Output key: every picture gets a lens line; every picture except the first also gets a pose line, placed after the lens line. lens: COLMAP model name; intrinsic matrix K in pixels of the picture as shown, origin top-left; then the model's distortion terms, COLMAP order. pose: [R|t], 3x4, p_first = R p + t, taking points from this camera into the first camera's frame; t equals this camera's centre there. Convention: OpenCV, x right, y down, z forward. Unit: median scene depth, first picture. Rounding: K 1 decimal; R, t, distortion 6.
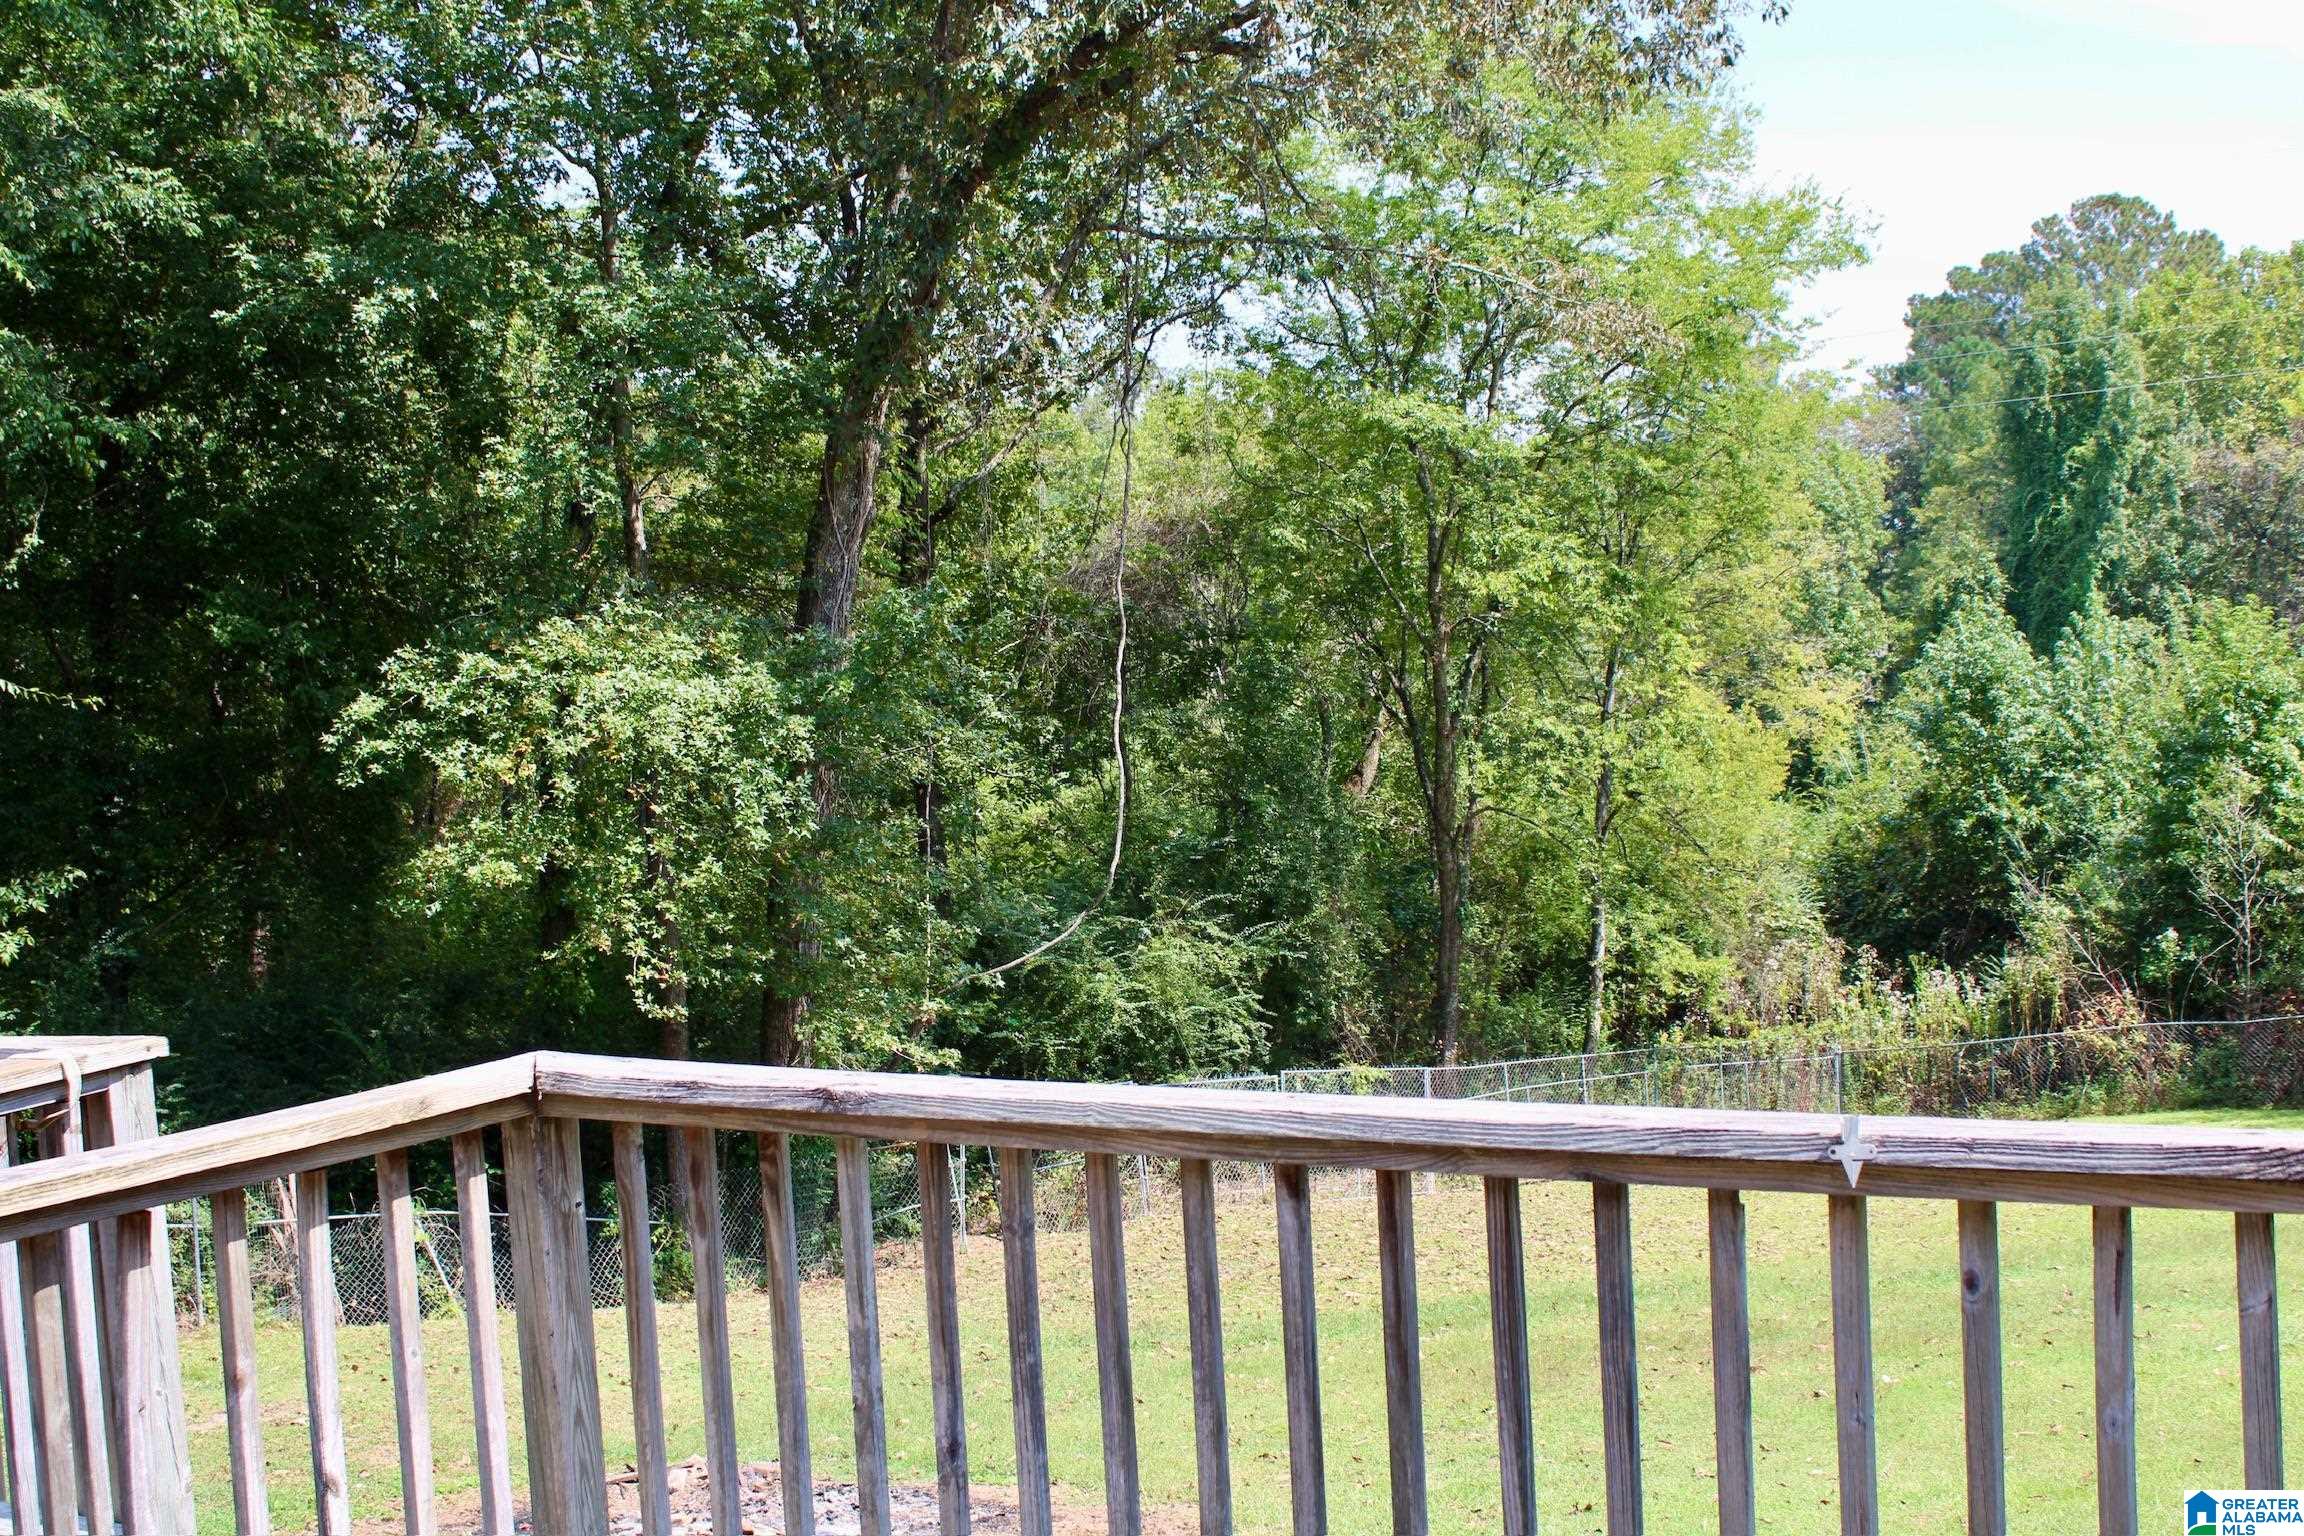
lens RADIAL K [[2719.9, 0, 1145.9], [0, 2719.9, 762.5], [0, 0, 1]] dist [-0.093026, 0.207794]
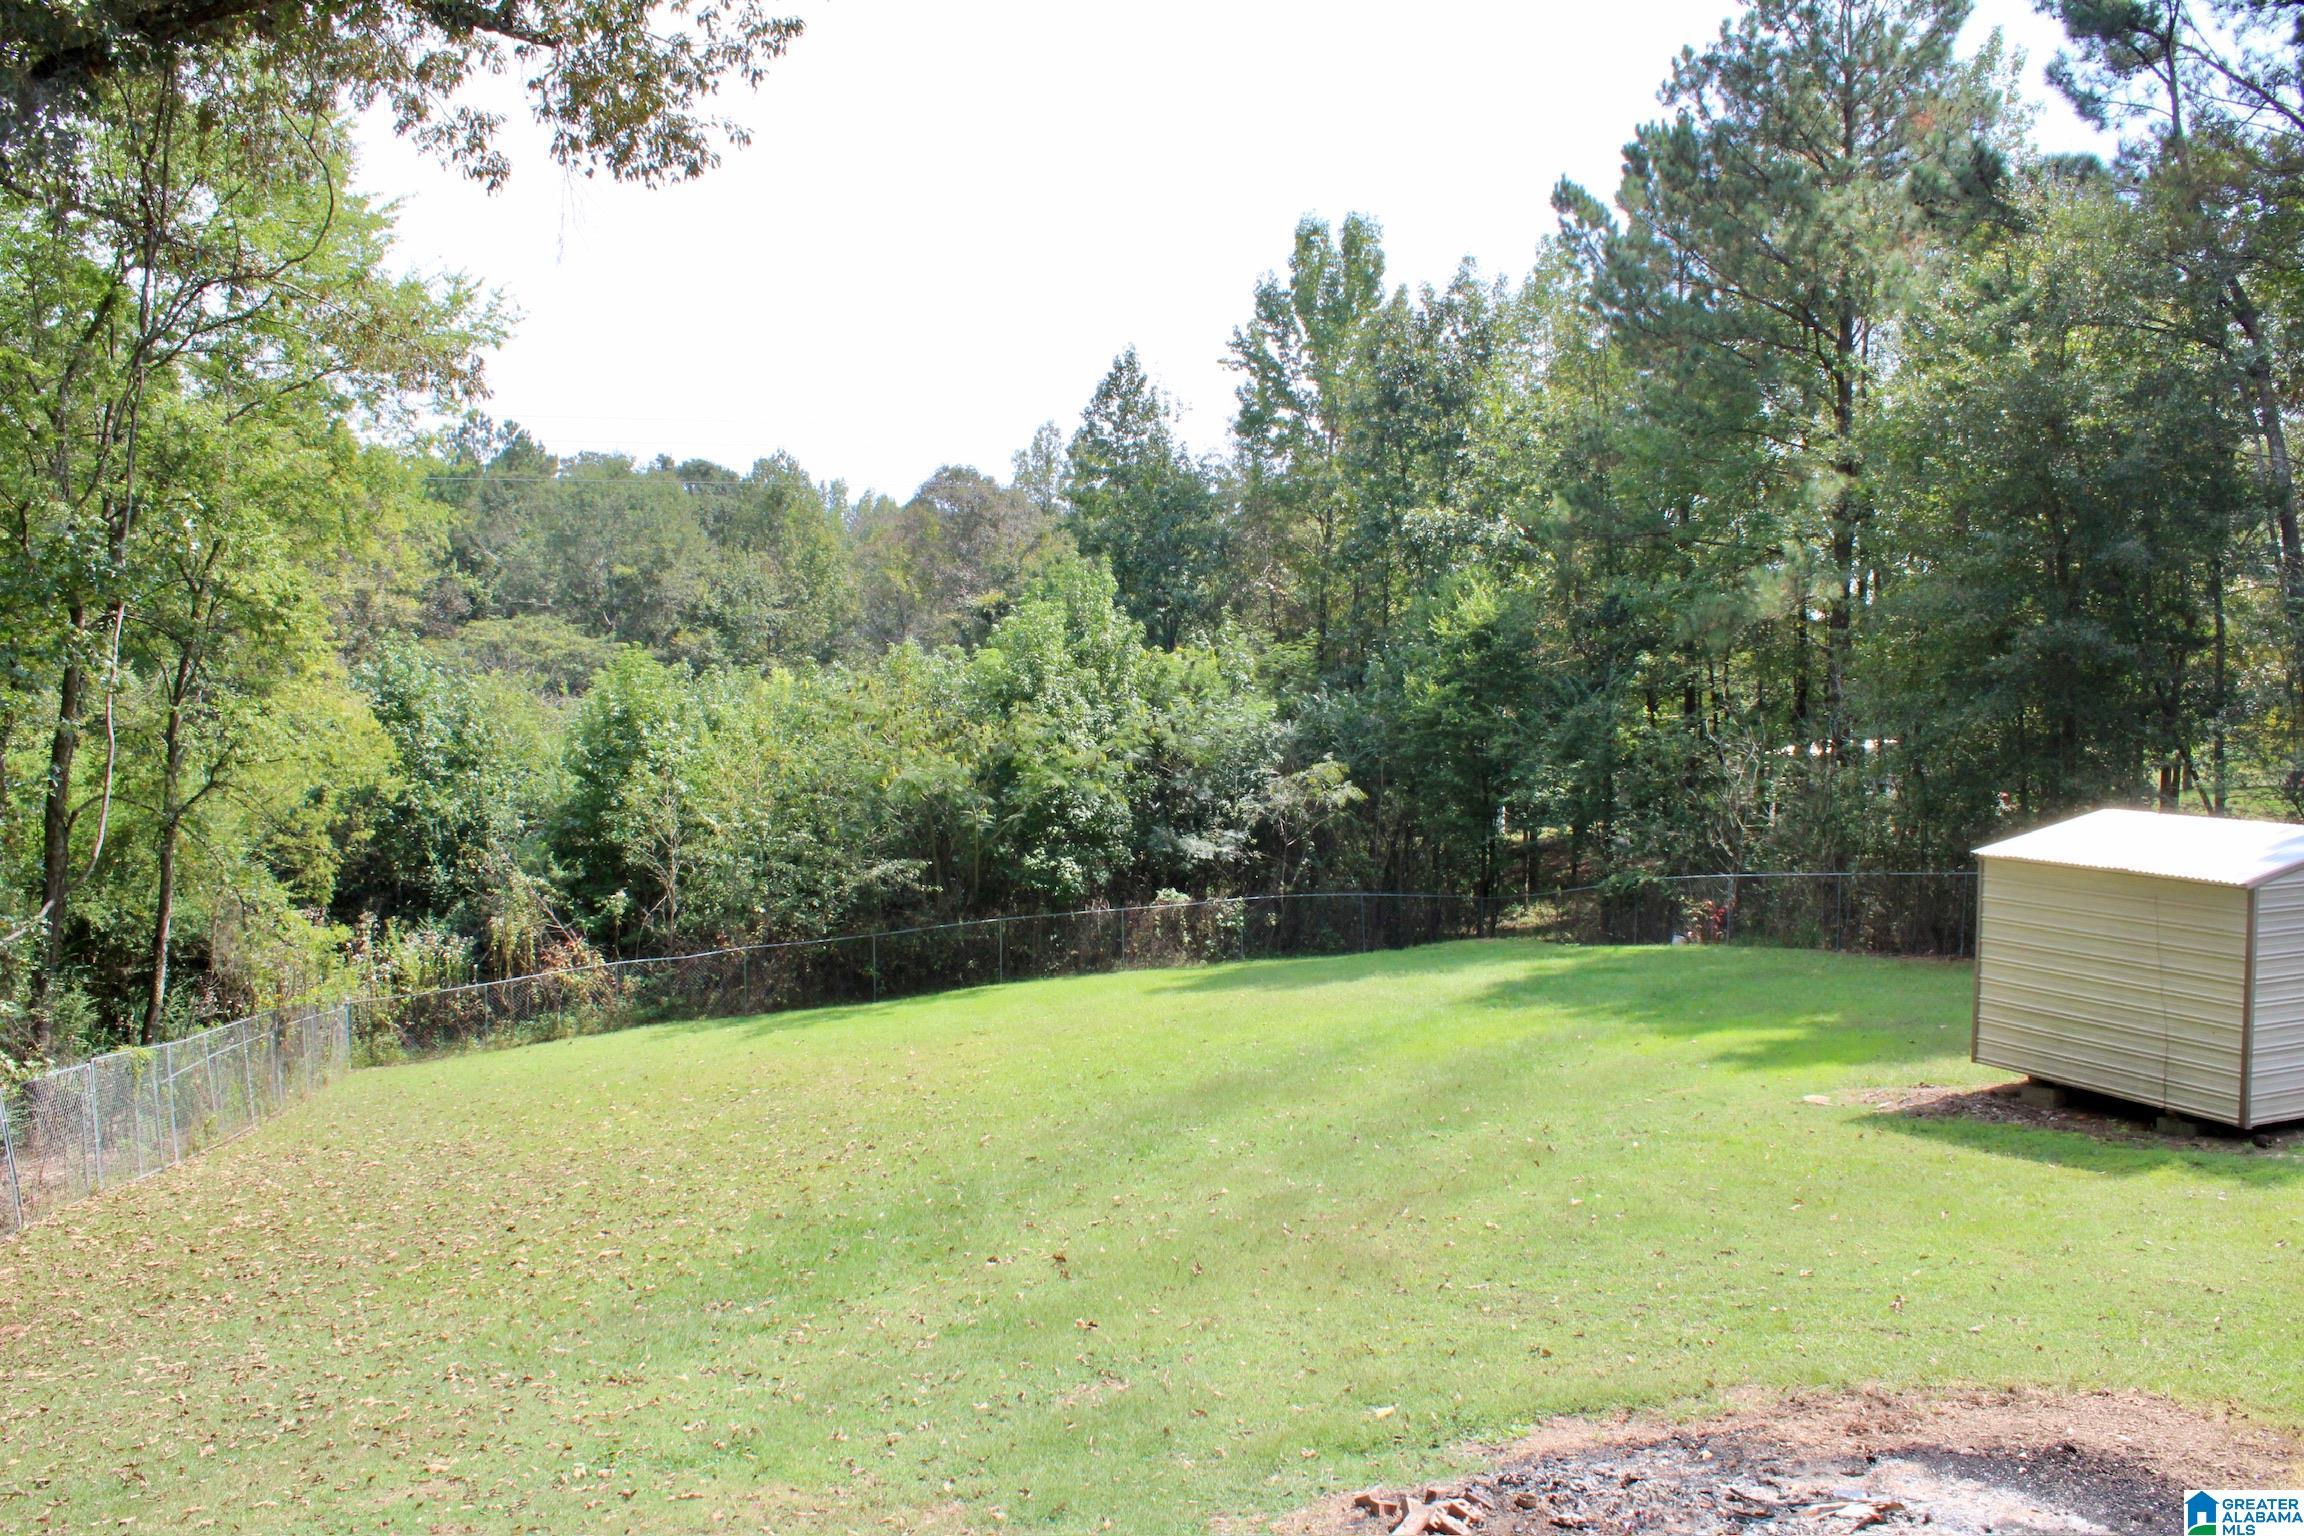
lens RADIAL K [[1962.6, 0, 1089.5], [0, 1962.6, 766.9], [0, 0, 1]] dist [-0.138103, 0.183281]
pose [[0.609836, 0.014156, 0.792401, -0.230924], [-0.010008, 0.999898, -0.010161, 0.009284], [-0.792464, -0.001733, 0.609916, 0.237544]]
